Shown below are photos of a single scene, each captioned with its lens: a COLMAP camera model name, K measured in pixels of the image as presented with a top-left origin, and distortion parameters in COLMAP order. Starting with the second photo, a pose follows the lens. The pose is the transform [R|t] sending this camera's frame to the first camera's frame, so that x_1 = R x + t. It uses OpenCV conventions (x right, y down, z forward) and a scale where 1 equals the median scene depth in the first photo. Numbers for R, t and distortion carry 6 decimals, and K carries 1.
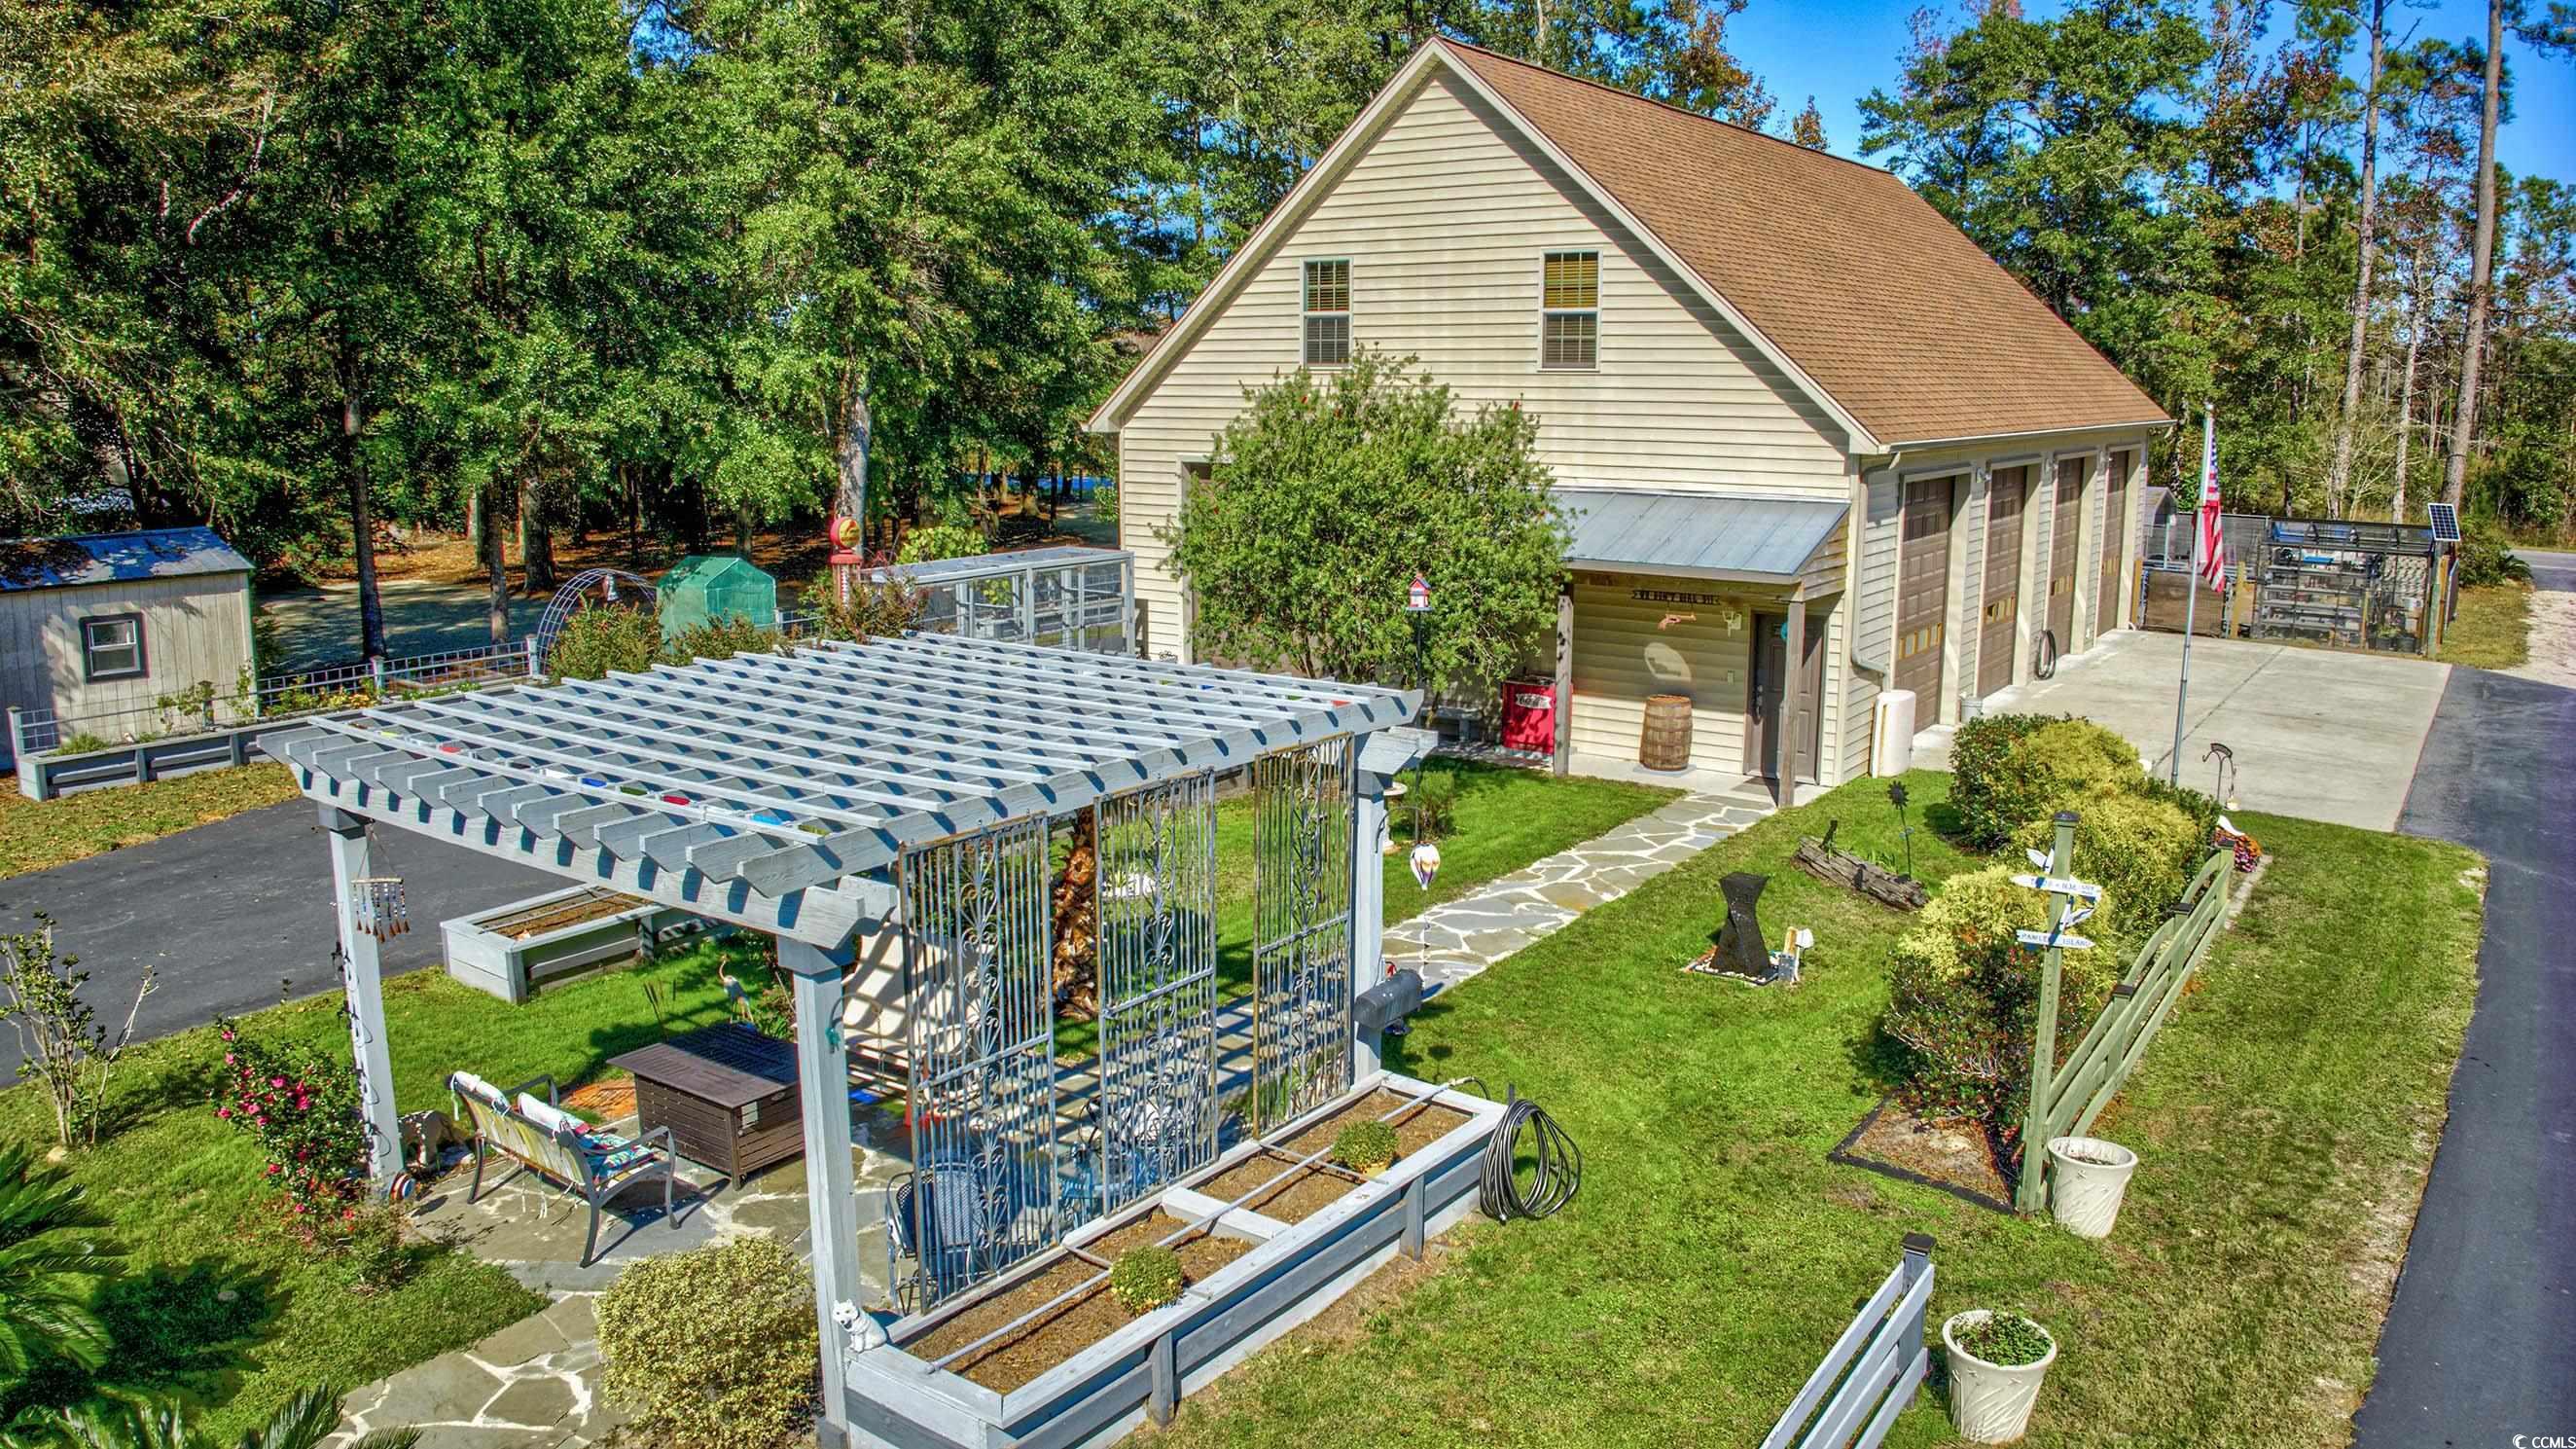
lens RADIAL K [[1765.3, 0, 1297.2], [0, 1765.3, 723.9], [0, 0, 1]] dist [-0.096034, -0.004012]
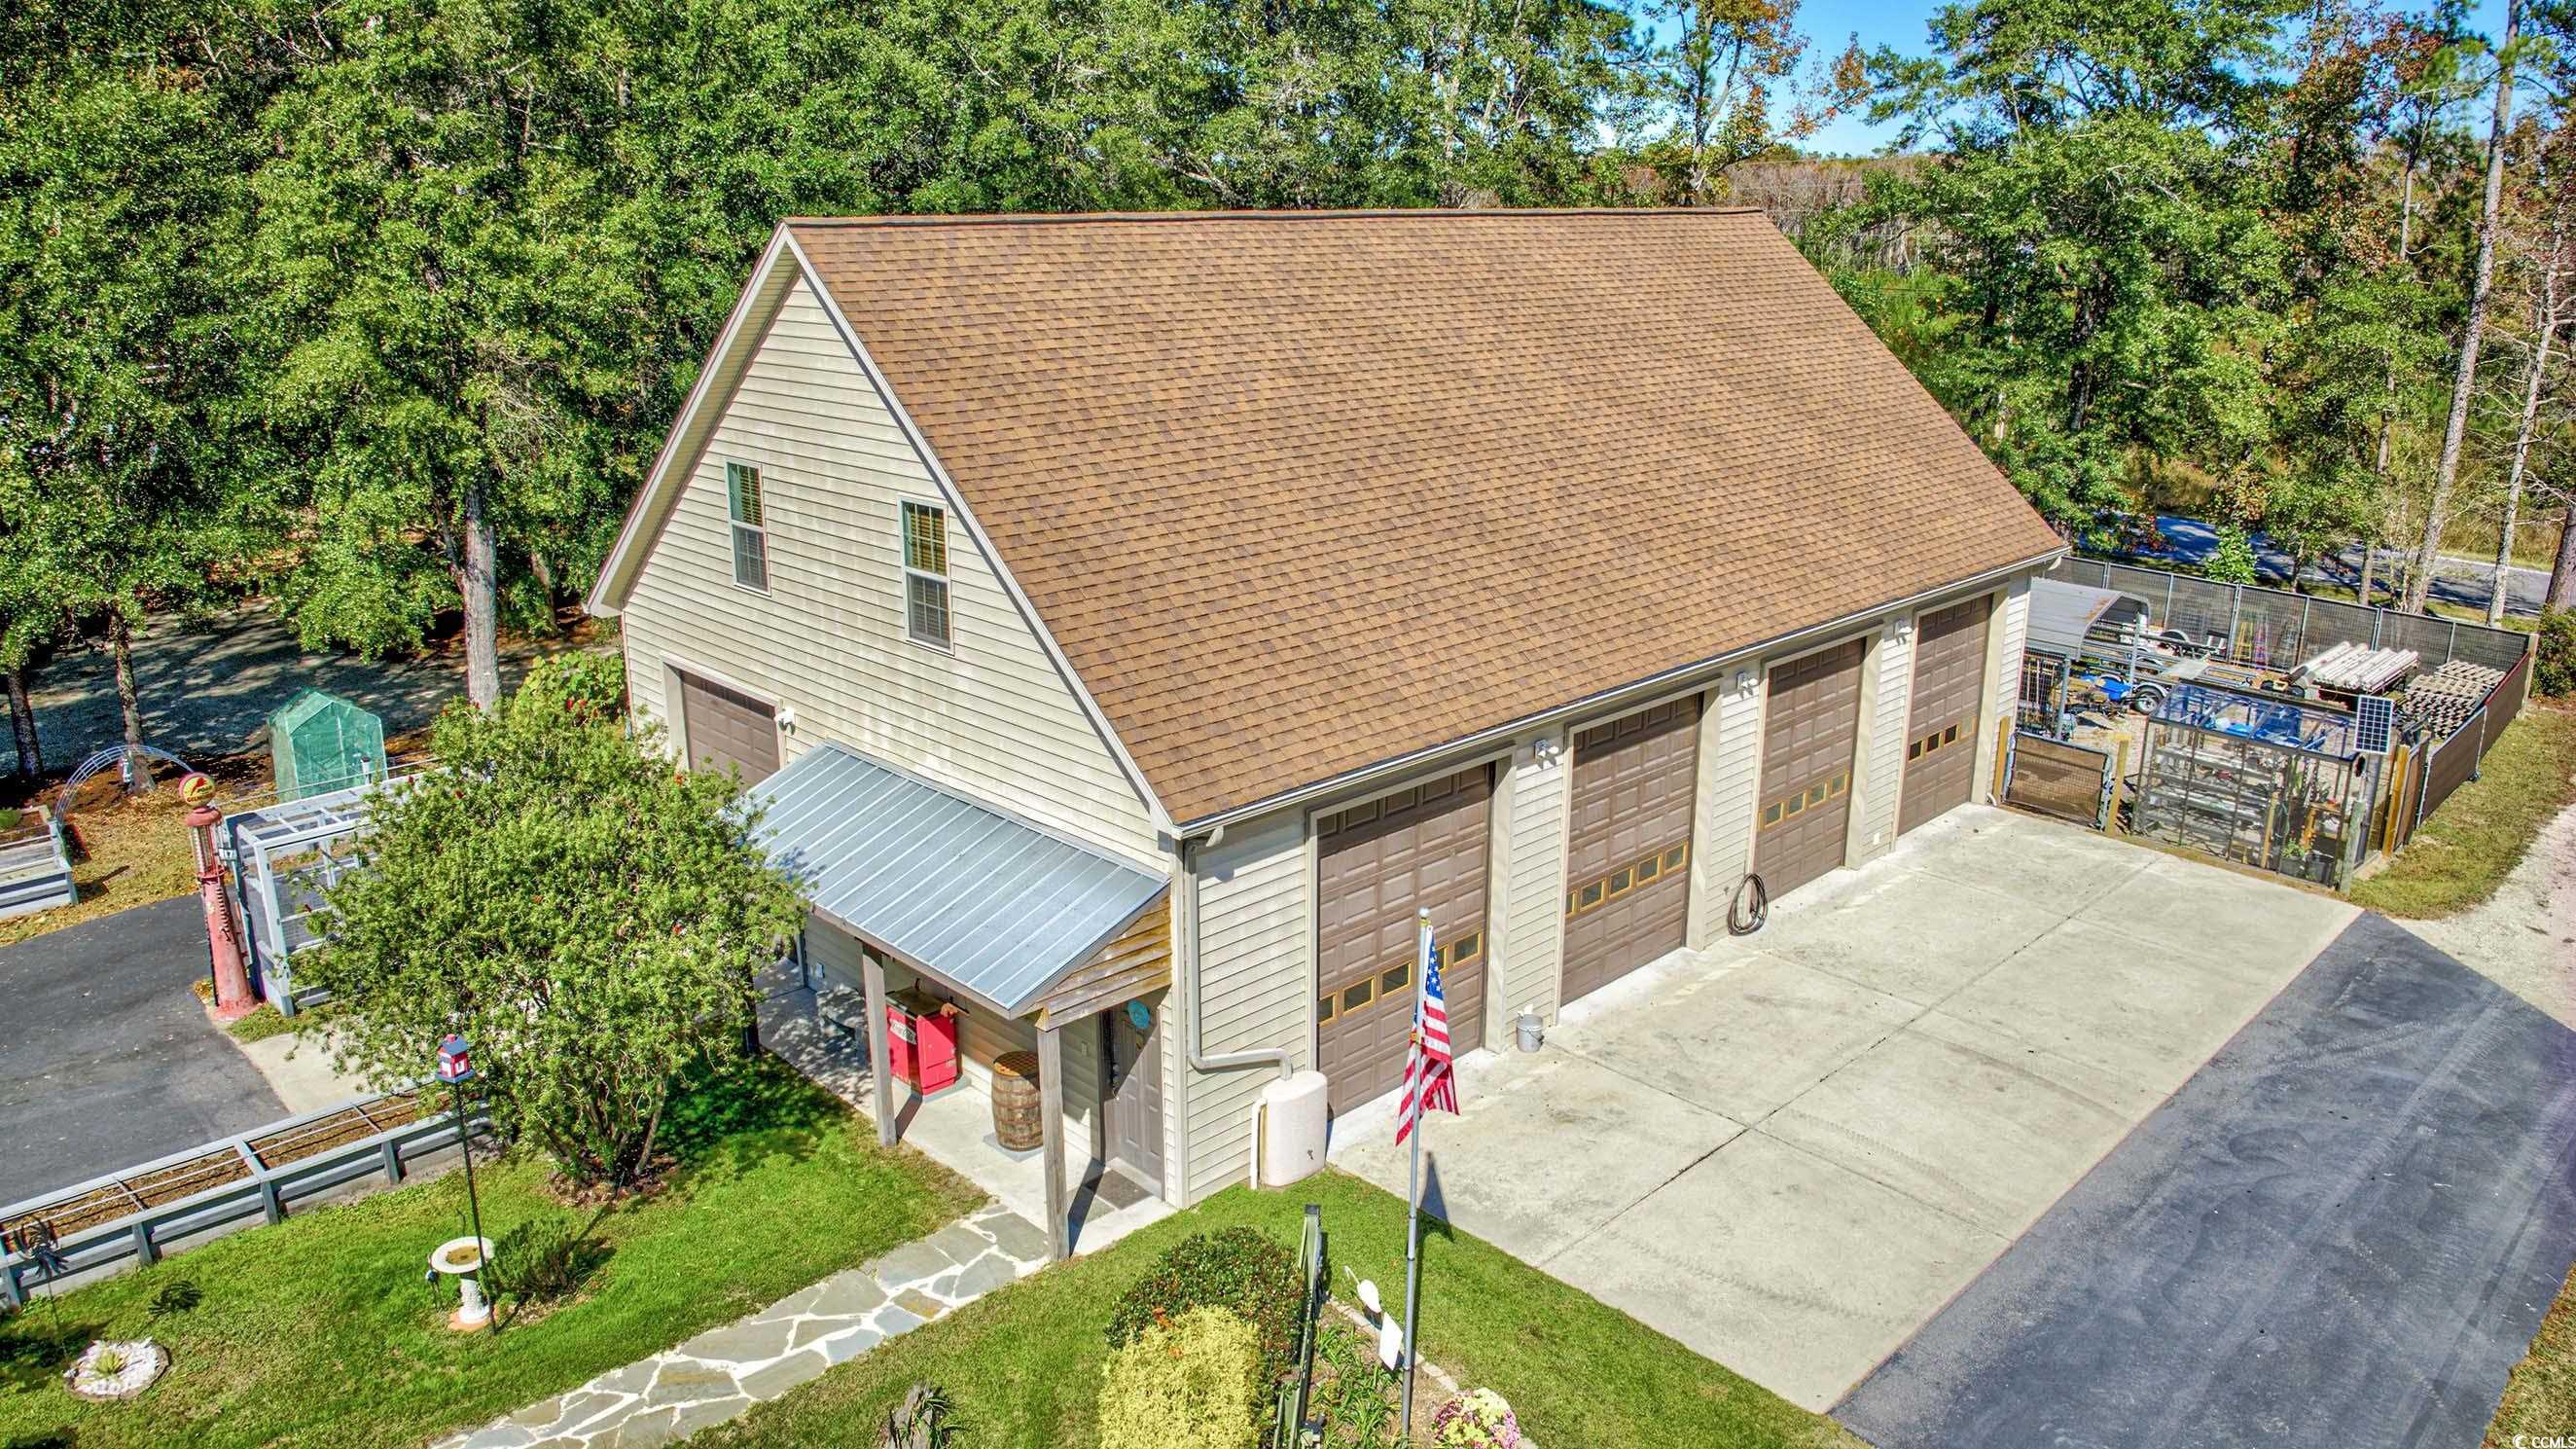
lens RADIAL K [[1765.3, 0, 1282.3], [0, 1765.3, 719.4], [0, 0, 1]] dist [-0.096034, -0.004012]
pose [[0.984987, 0.049353, -0.165423, 0.366121], [-0.033759, 0.994829, 0.095784, -0.203818], [0.169295, -0.088762, 0.981560, 0.185692]]
